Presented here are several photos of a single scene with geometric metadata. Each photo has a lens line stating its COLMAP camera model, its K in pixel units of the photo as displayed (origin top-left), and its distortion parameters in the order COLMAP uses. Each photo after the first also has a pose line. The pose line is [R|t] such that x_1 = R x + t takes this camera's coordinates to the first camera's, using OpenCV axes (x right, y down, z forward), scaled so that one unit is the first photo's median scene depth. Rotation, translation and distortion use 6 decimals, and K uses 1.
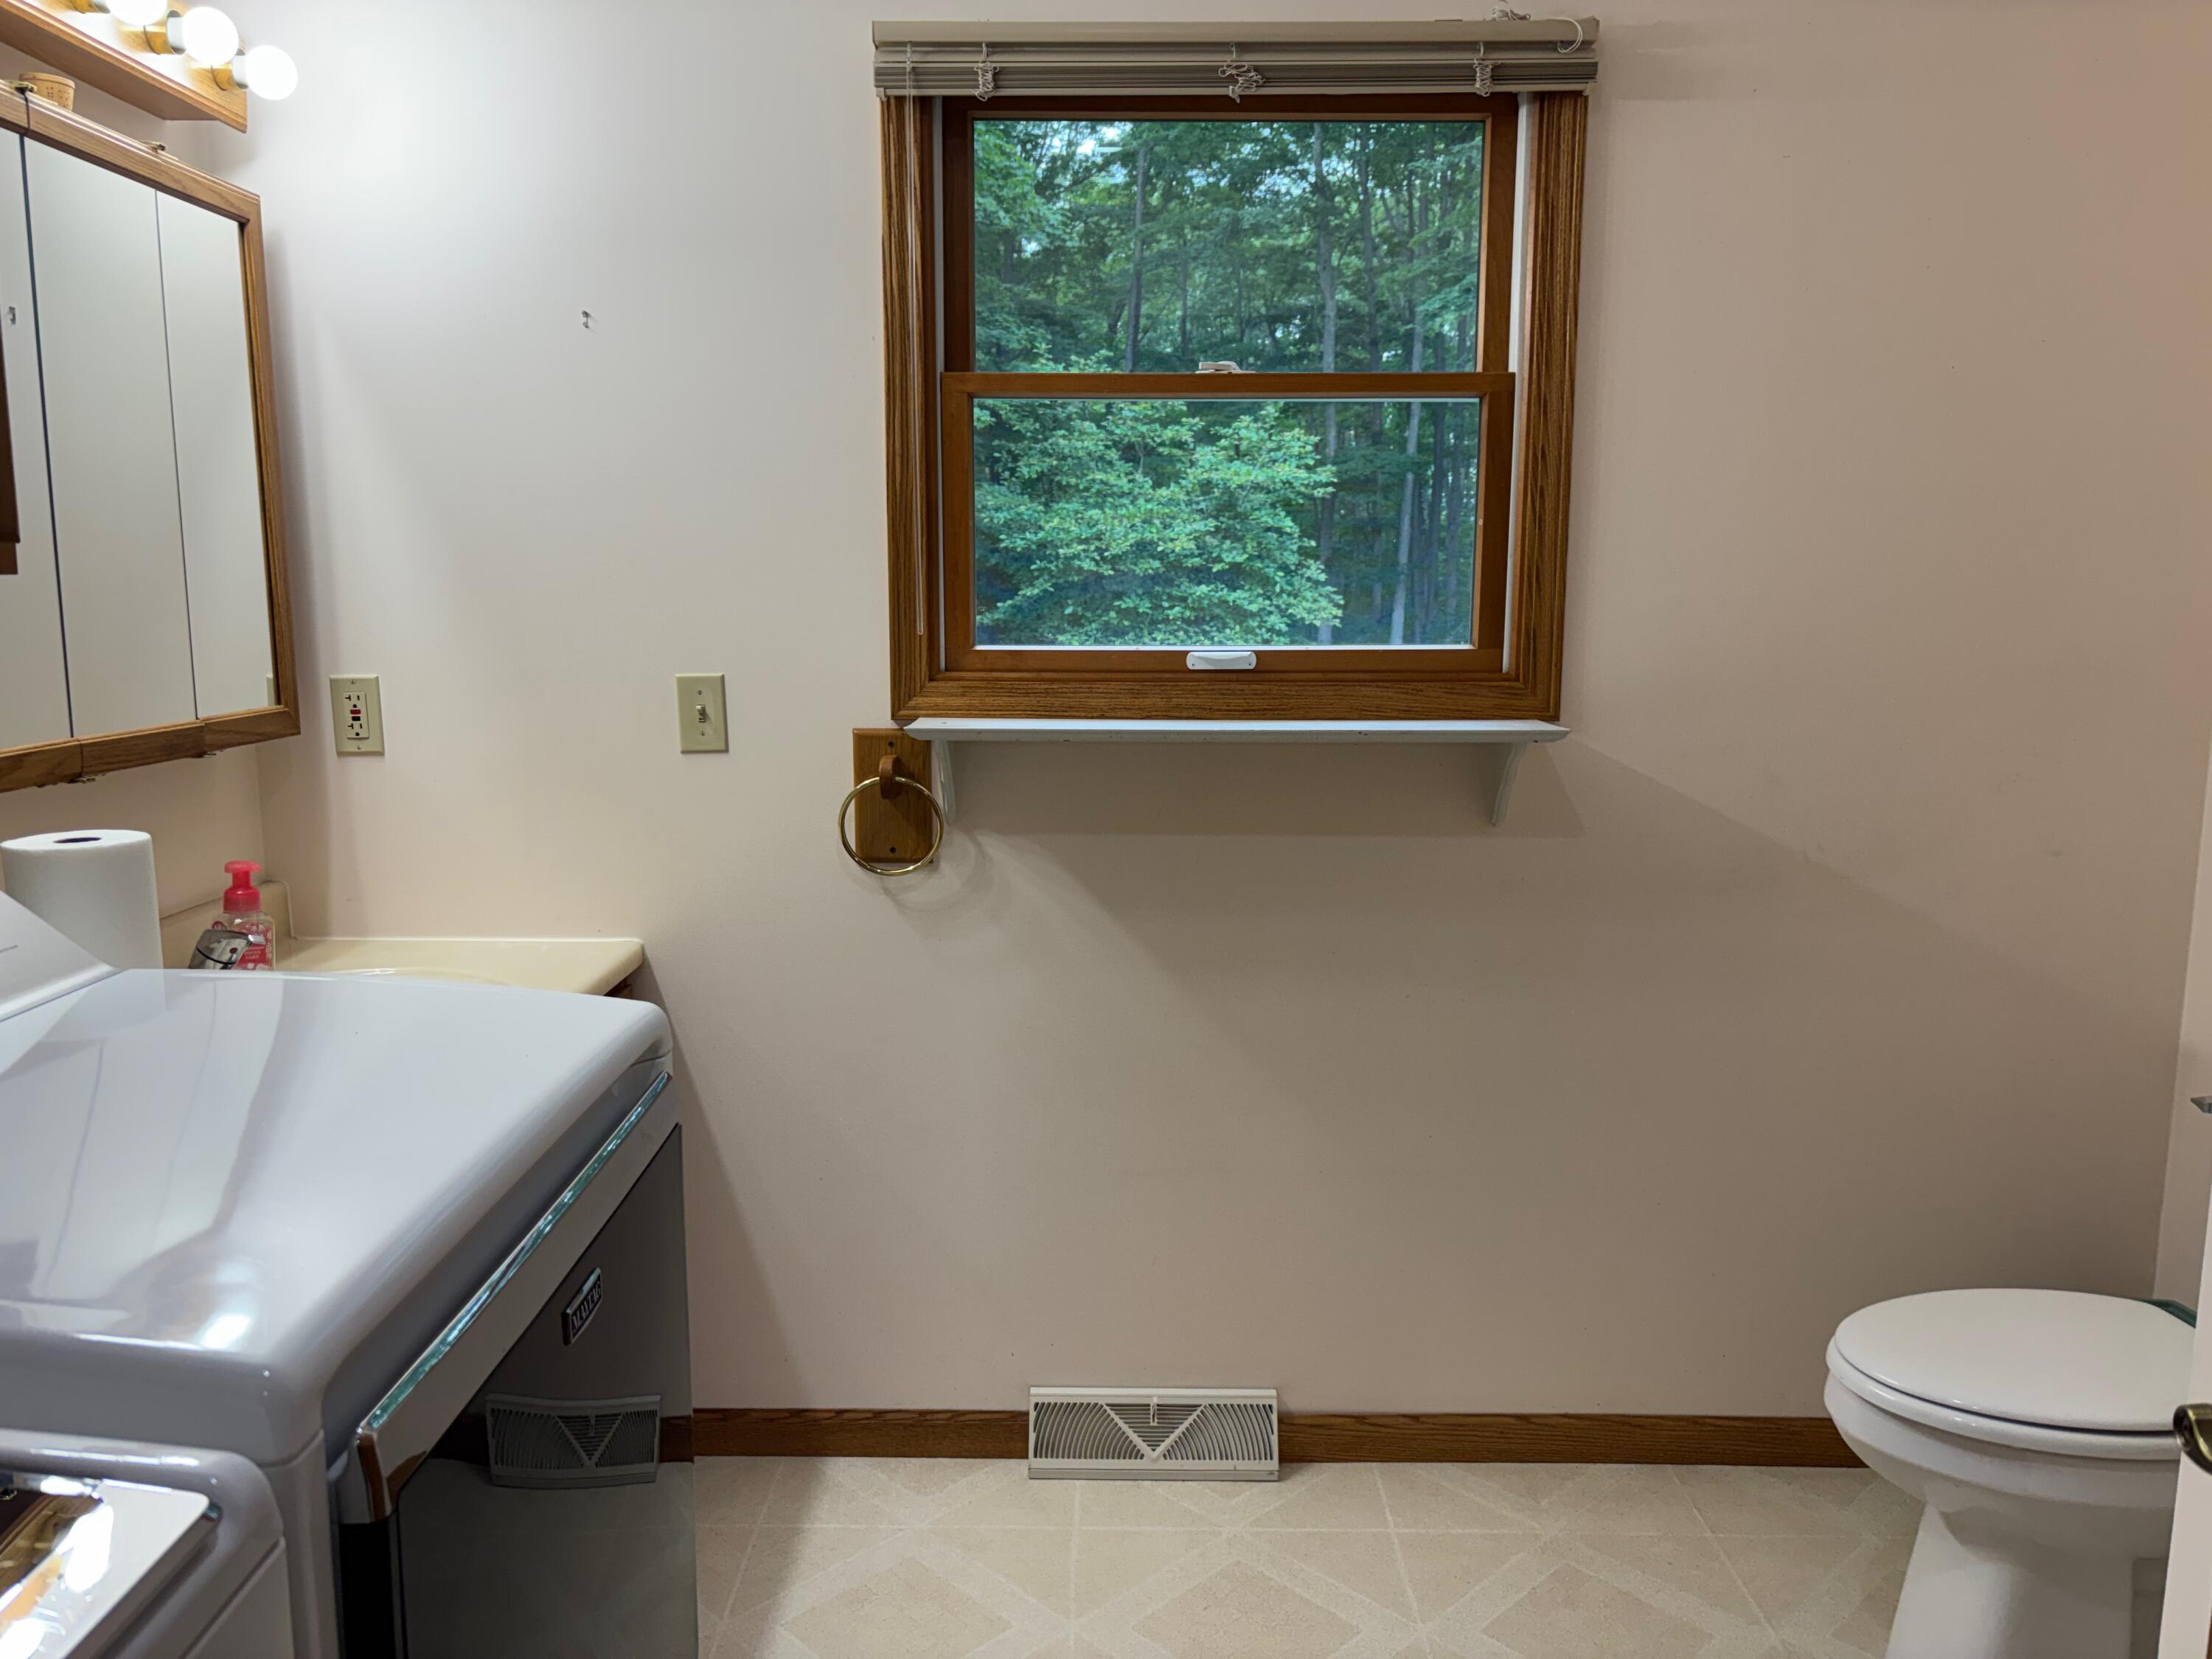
lens RADIAL K [[1667.4, 0, 1106.0], [0, 1667.4, 829.5], [0, 0, 1]] dist [0.054369, -0.041391]
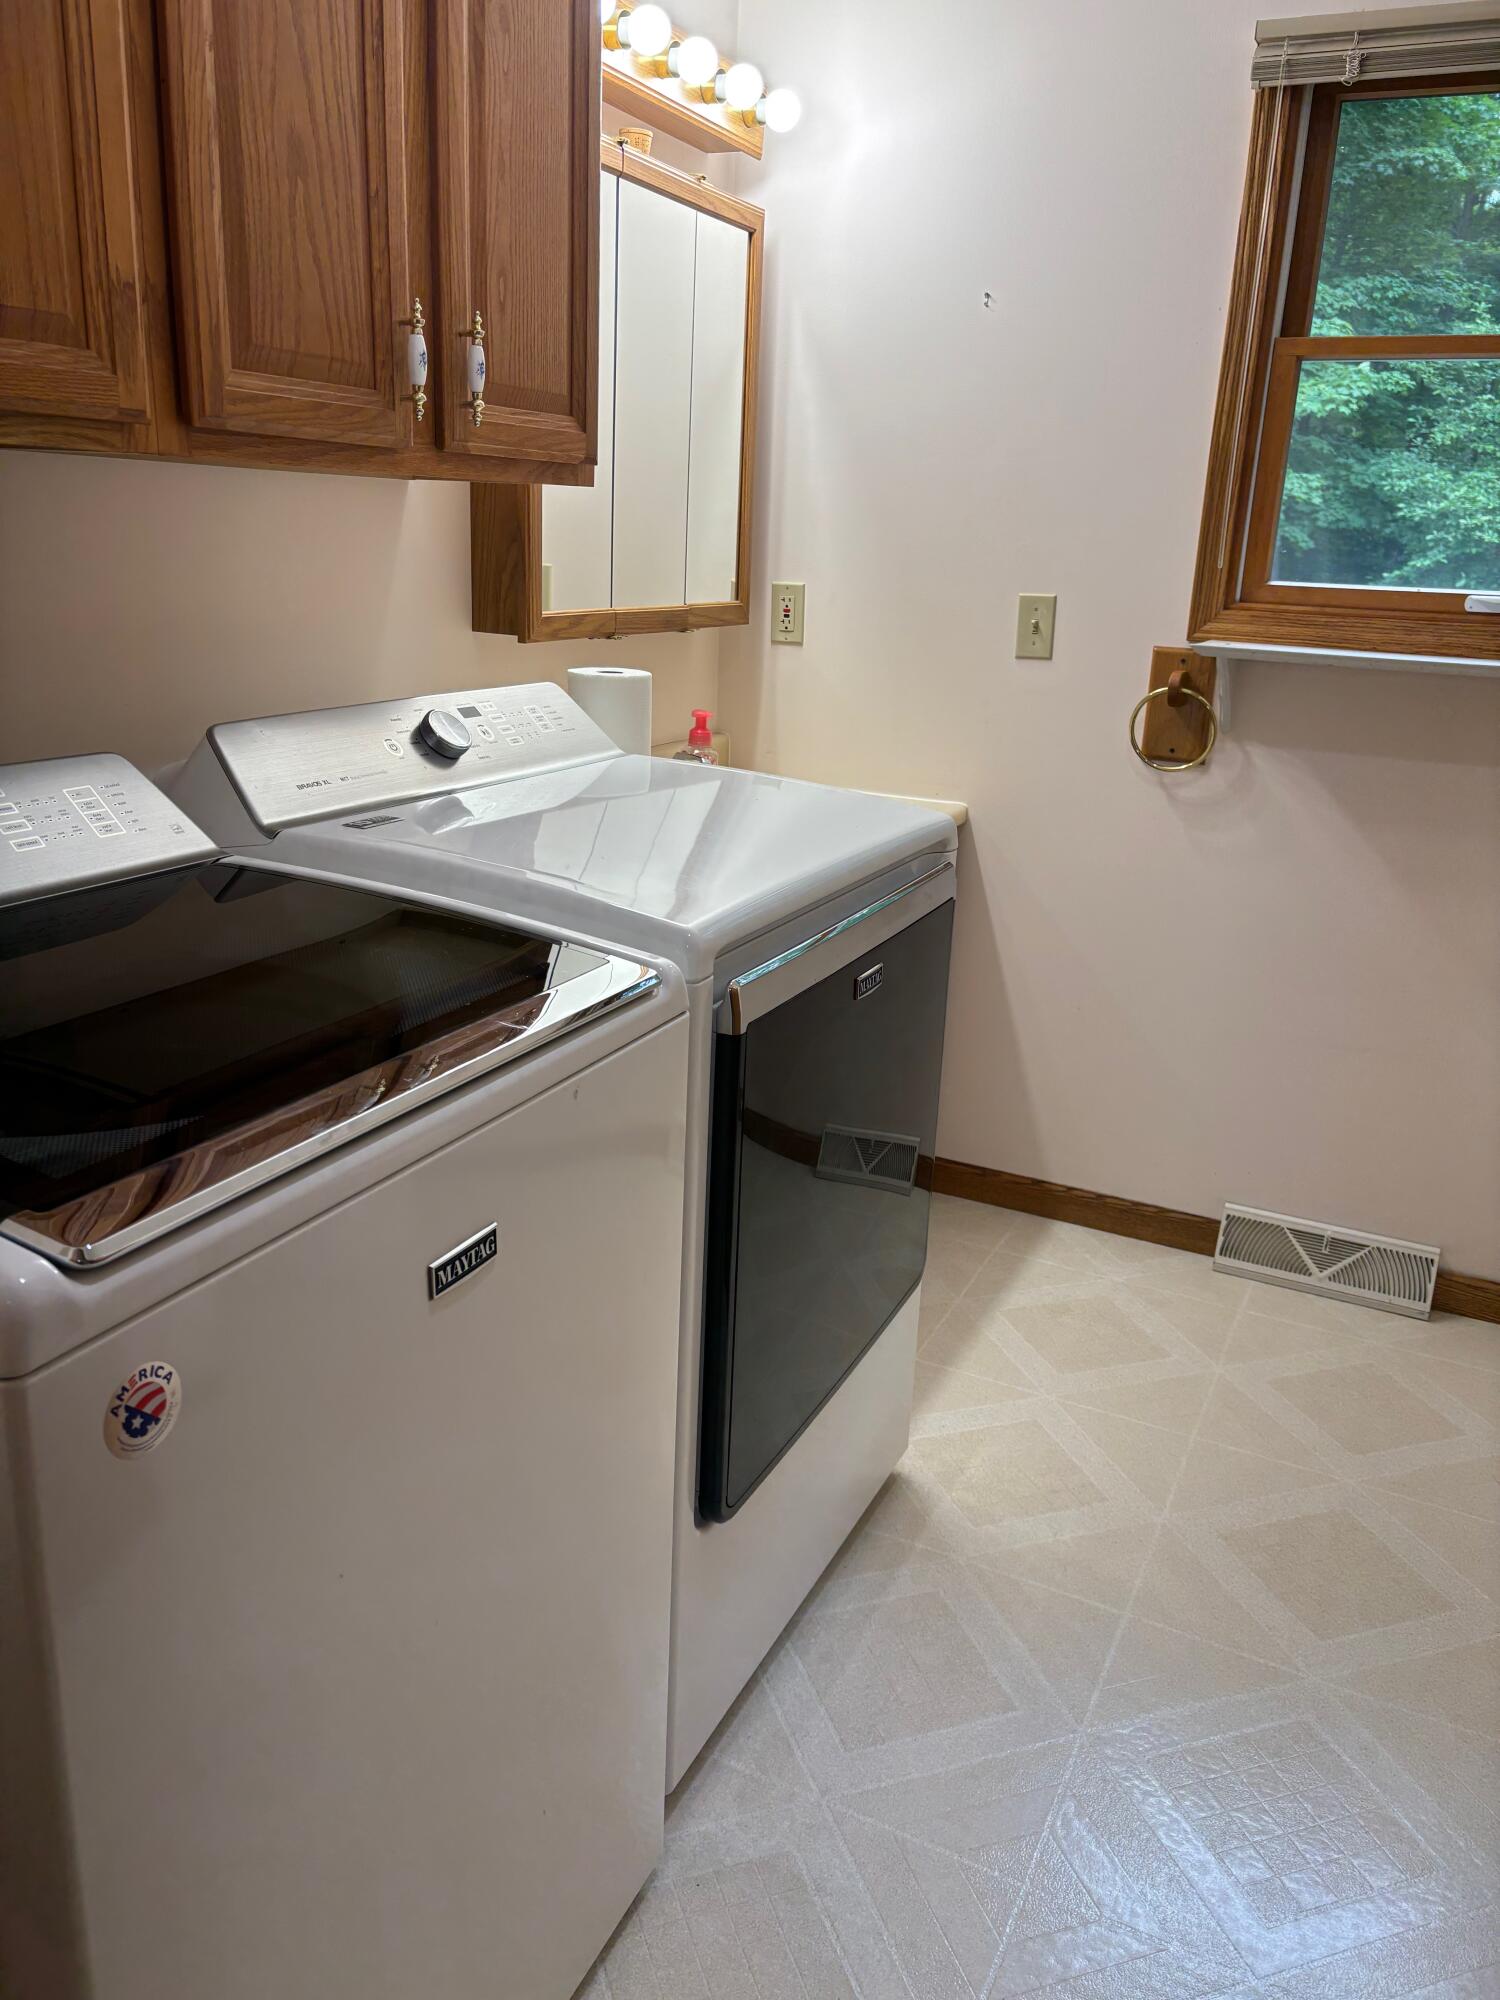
lens RADIAL K [[1532.3, 0, 750.0], [0, 1532.3, 1000.0], [0, 0, 1]] dist [0.004622, -0.014205]
pose [[0.898040, 0.159530, -0.409968, 0.081820], [-0.100237, 0.981620, 0.162406, 0.040005], [0.428341, -0.104753, 0.897525, -0.149370]]
